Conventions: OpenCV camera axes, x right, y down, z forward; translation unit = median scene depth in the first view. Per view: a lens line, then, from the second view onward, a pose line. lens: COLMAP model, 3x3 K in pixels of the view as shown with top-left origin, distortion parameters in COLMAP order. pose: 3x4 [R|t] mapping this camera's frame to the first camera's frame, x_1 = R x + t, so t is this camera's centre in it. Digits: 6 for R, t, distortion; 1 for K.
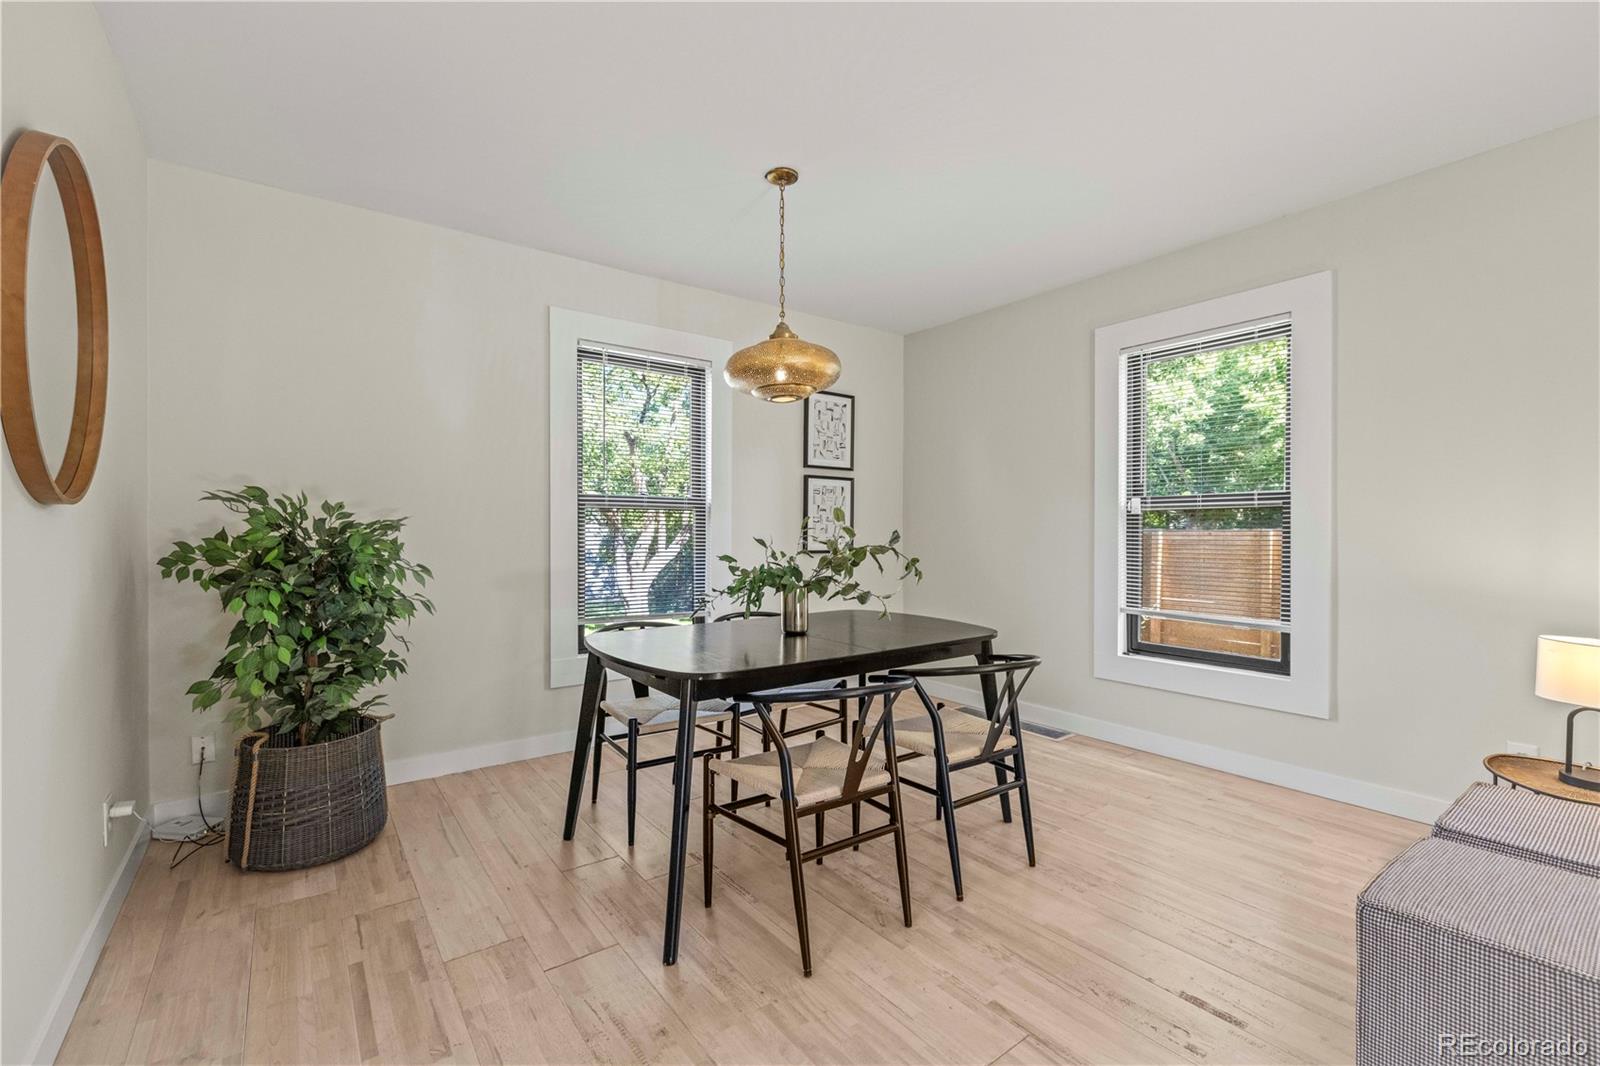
lens RADIAL K [[689.2, 0, 799.3], [0, 689.2, 534.7], [0, 0, 1]] dist [0.001209, 0.000115]
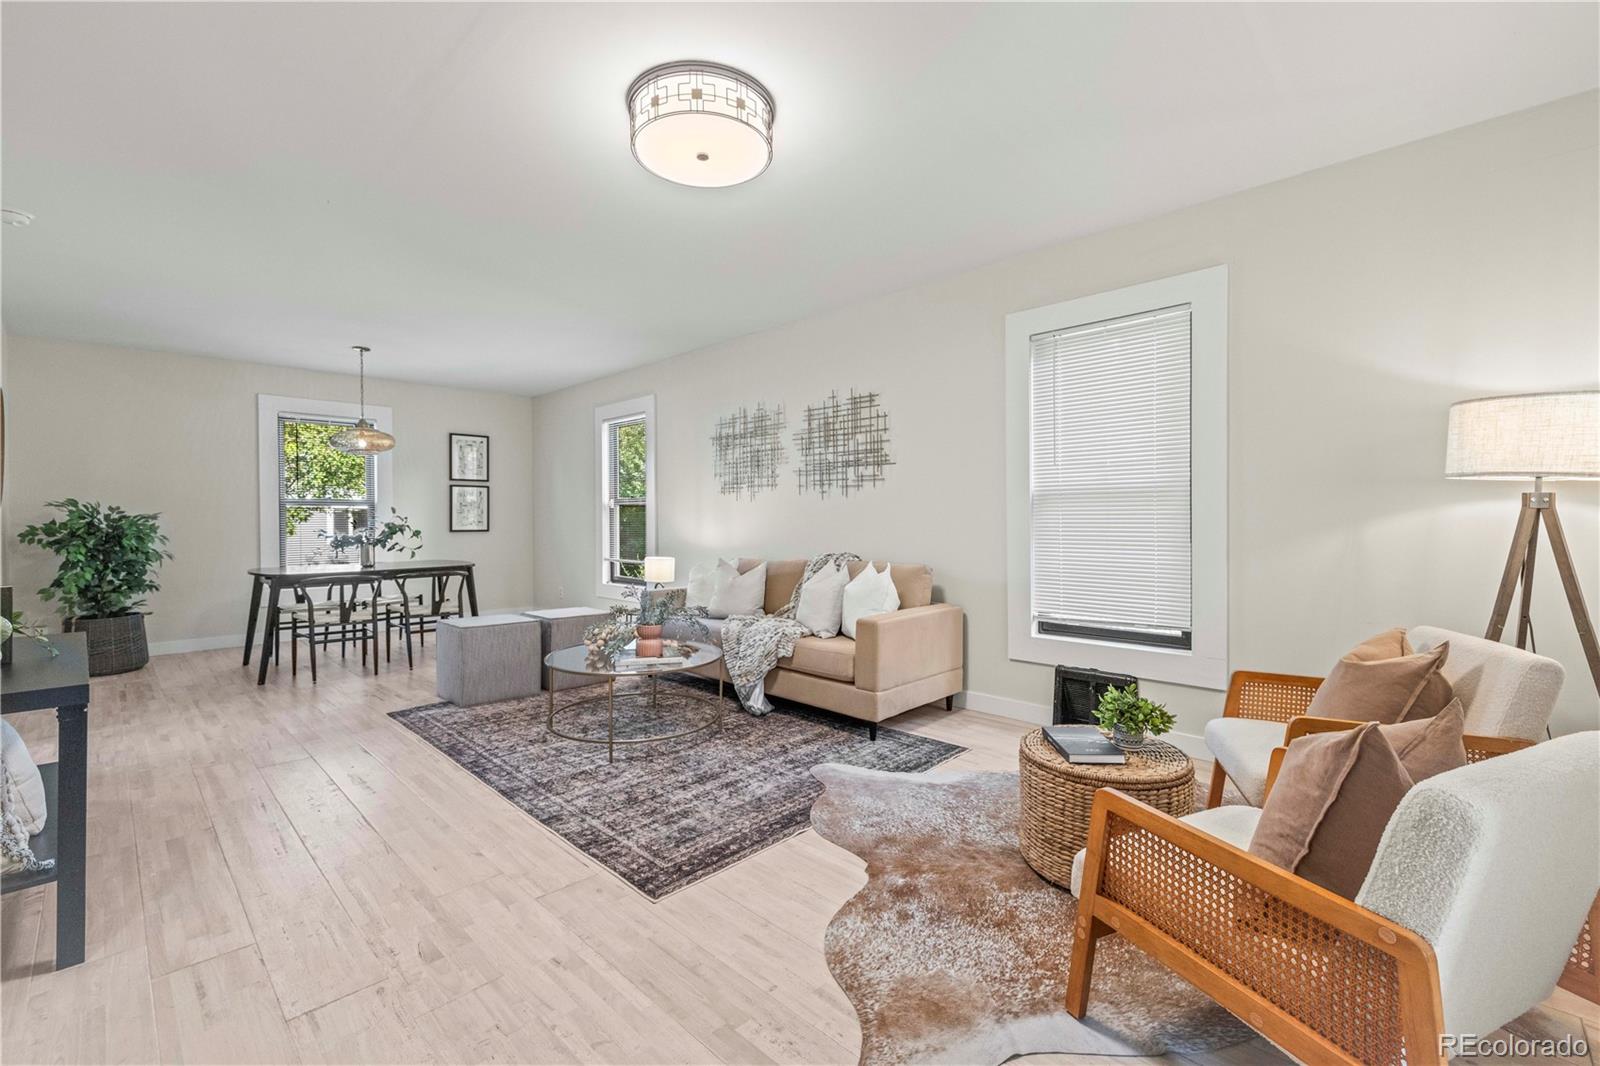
lens RADIAL K [[689.2, 0, 807.2], [0, 689.2, 524.3], [0, 0, 1]] dist [0.001209, 0.000115]
pose [[0.987155, -0.008698, 0.159526, 1.075362], [0.008272, 0.999960, 0.003333, 0.018534], [-0.159549, -0.001971, 0.987188, -1.417180]]
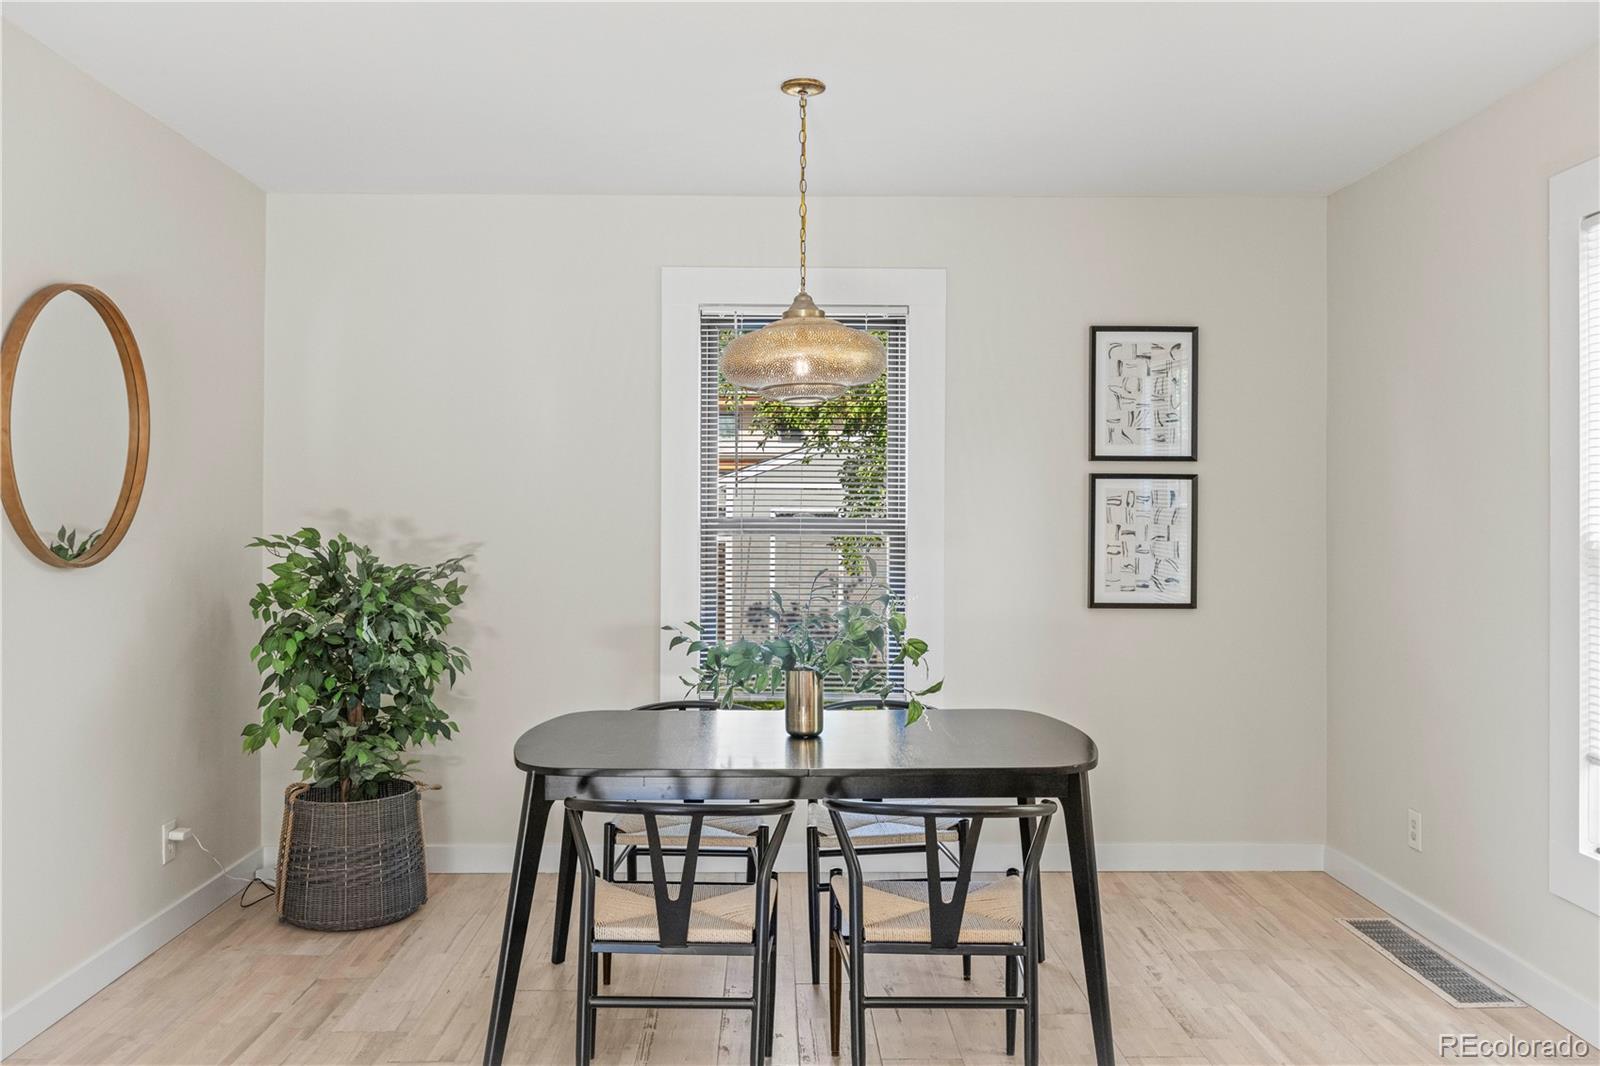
lens RADIAL K [[1352.6, 0, 797.0], [0, 1352.6, 506.0], [0, 0, 1]] dist [0.010130, -0.008867]
pose [[0.810570, -0.002725, -0.585635, 0.867276], [-0.004374, 0.999933, -0.010707, -0.082933], [0.585625, 0.011240, 0.810504, -0.137571]]
